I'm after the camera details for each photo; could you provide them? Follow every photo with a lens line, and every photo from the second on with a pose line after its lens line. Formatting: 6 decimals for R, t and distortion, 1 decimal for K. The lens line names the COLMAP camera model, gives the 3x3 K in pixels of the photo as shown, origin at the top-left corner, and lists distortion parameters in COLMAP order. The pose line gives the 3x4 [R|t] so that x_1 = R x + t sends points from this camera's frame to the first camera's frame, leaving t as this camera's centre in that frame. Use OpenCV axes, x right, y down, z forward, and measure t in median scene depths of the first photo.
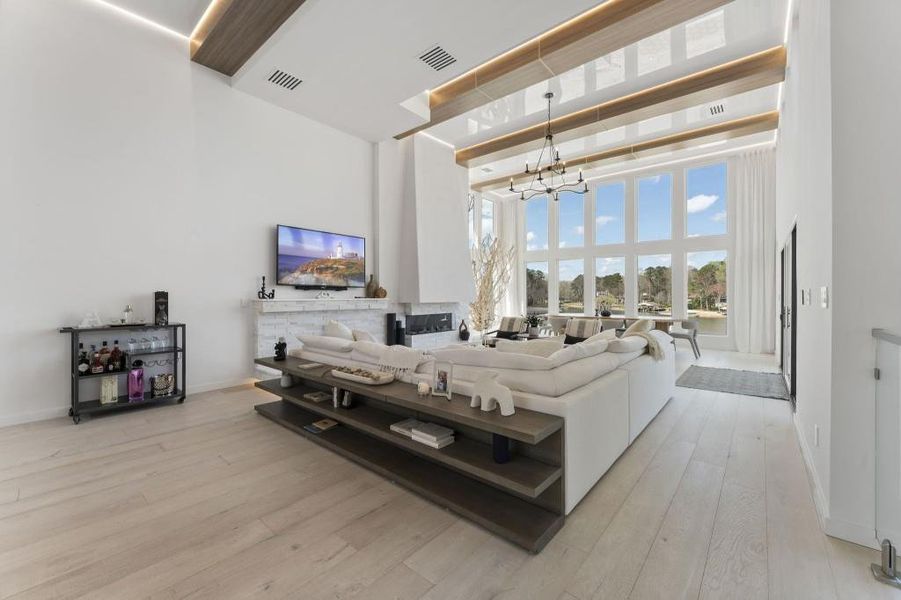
lens RADIAL K [[365.5, 0, 450.5], [0, 365.5, 300.0], [0, 0, 1]] dist [0.000113, -0.000010]
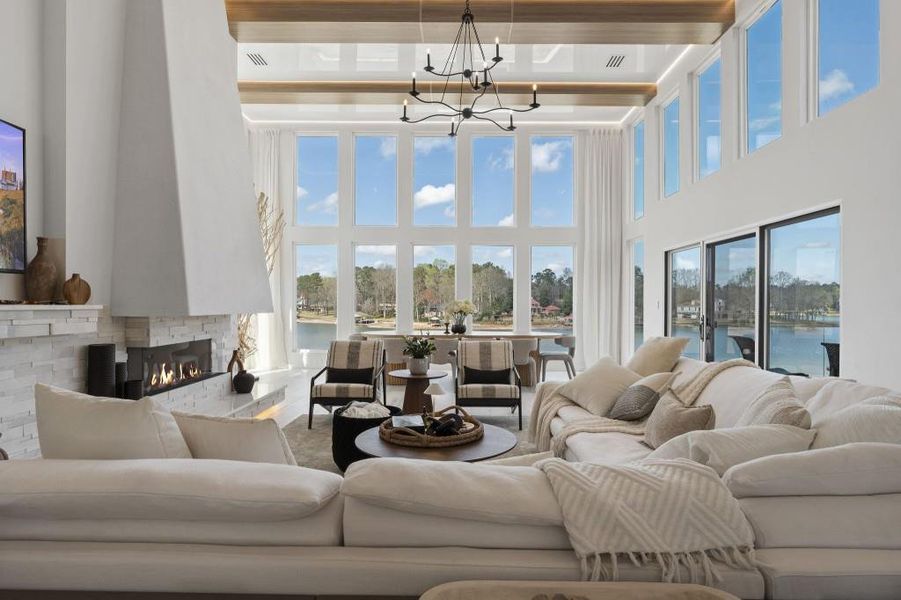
lens RADIAL K [[525.2, 0, 450.5], [0, 525.2, 300.0], [0, 0, 1]] dist [0.003137, 0.000087]
pose [[0.768679, 0.006528, 0.639601, -0.220884], [0.005515, 0.999843, -0.016833, 0.001264], [-0.639610, 0.016467, 0.768523, 0.337263]]
